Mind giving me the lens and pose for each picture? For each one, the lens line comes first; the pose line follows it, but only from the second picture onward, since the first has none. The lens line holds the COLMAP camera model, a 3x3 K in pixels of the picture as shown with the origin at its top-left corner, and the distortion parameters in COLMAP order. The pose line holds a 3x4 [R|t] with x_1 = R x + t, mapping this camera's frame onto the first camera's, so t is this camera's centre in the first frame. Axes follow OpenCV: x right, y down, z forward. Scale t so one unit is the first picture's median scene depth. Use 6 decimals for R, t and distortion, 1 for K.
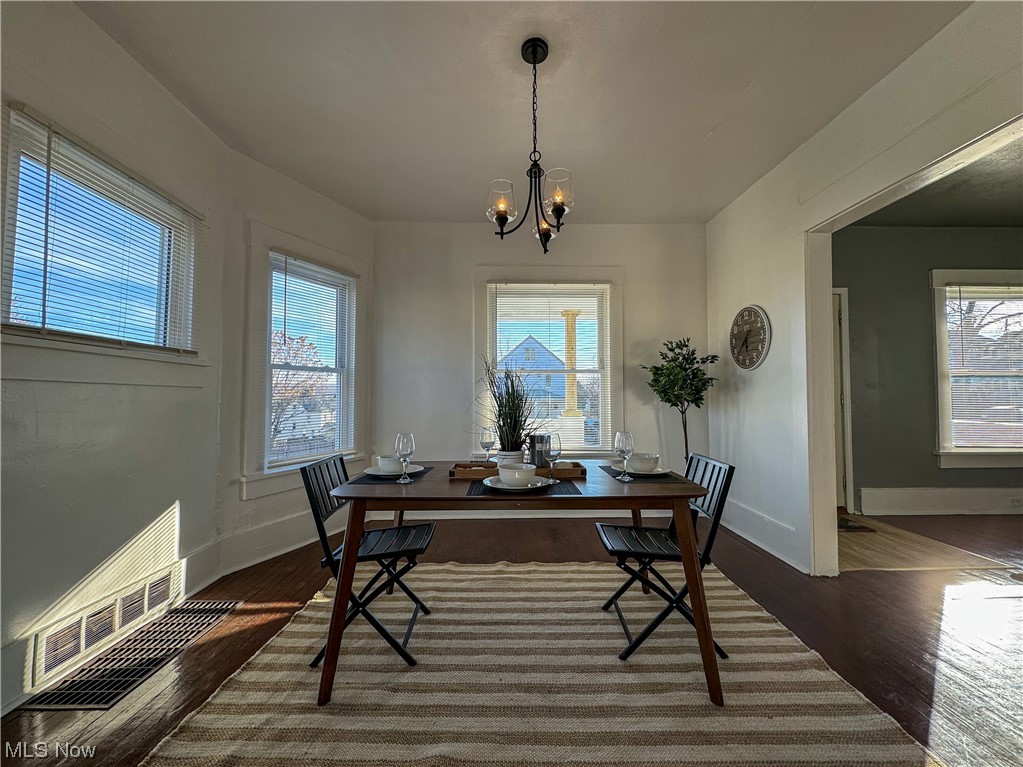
lens RADIAL K [[405.7, 0, 511.5], [0, 405.7, 383.5], [0, 0, 1]] dist [-0.000953, 0.000135]
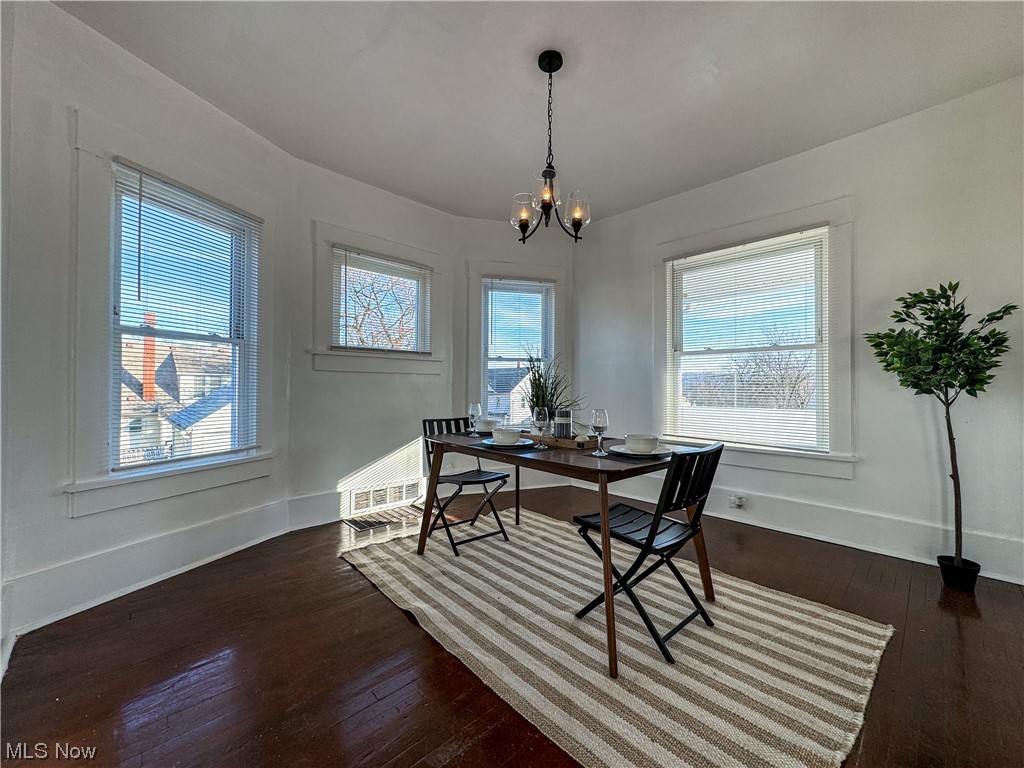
lens RADIAL K [[406.1, 0, 512.0], [0, 406.1, 384.0], [0, 0, 1]] dist [-0.000953, 0.000135]
pose [[0.677480, -0.000014, -0.735542, 0.571423], [0.019790, 0.999638, 0.018208, 0.021857], [0.735275, -0.026892, 0.677235, 0.112210]]
